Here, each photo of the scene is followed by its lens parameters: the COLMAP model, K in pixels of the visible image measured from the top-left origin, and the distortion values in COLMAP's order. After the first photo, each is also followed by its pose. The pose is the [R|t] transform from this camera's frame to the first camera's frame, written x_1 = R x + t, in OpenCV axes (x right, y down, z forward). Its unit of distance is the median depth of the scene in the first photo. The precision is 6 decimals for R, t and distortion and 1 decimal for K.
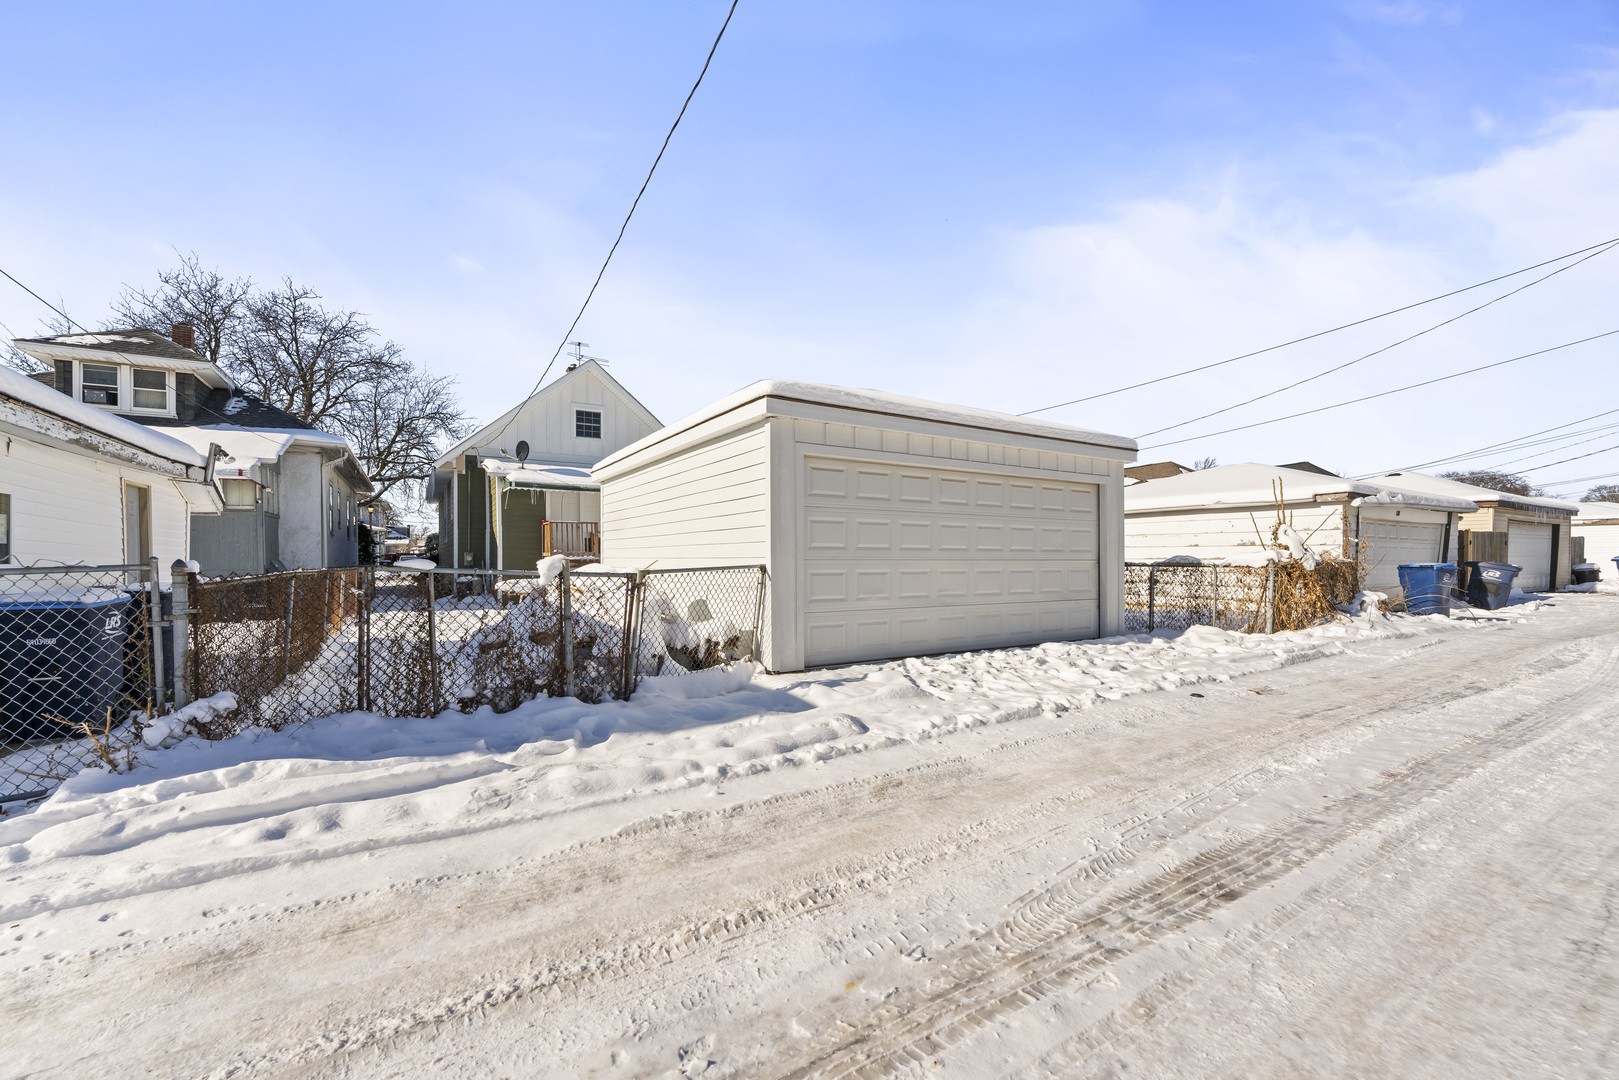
lens RADIAL K [[661.1, 0, 806.1], [0, 661.1, 551.0], [0, 0, 1]] dist [0.000486, -0.000844]
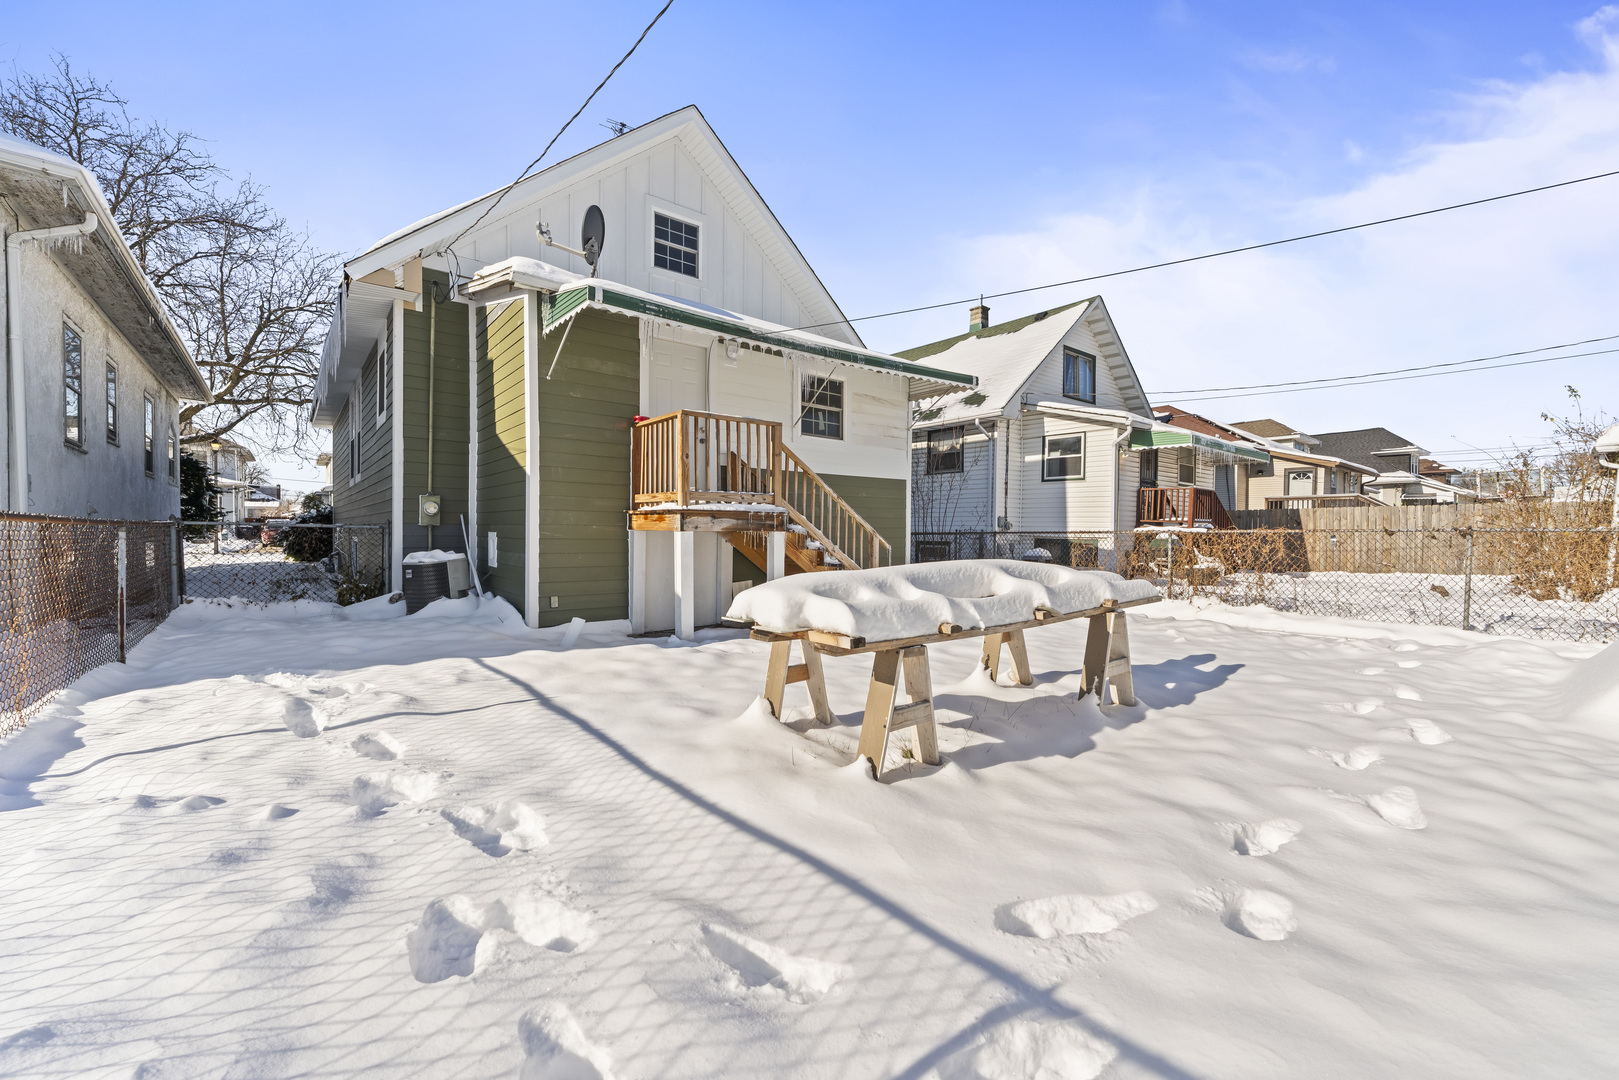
lens RADIAL K [[661.1, 0, 818.4], [0, 661.1, 537.5], [0, 0, 1]] dist [0.000486, -0.000844]
pose [[0.989695, 0.013950, 0.142513, -0.162500], [-0.016161, 0.999766, 0.014365, 0.010505], [-0.142279, -0.016520, 0.989689, 0.272700]]
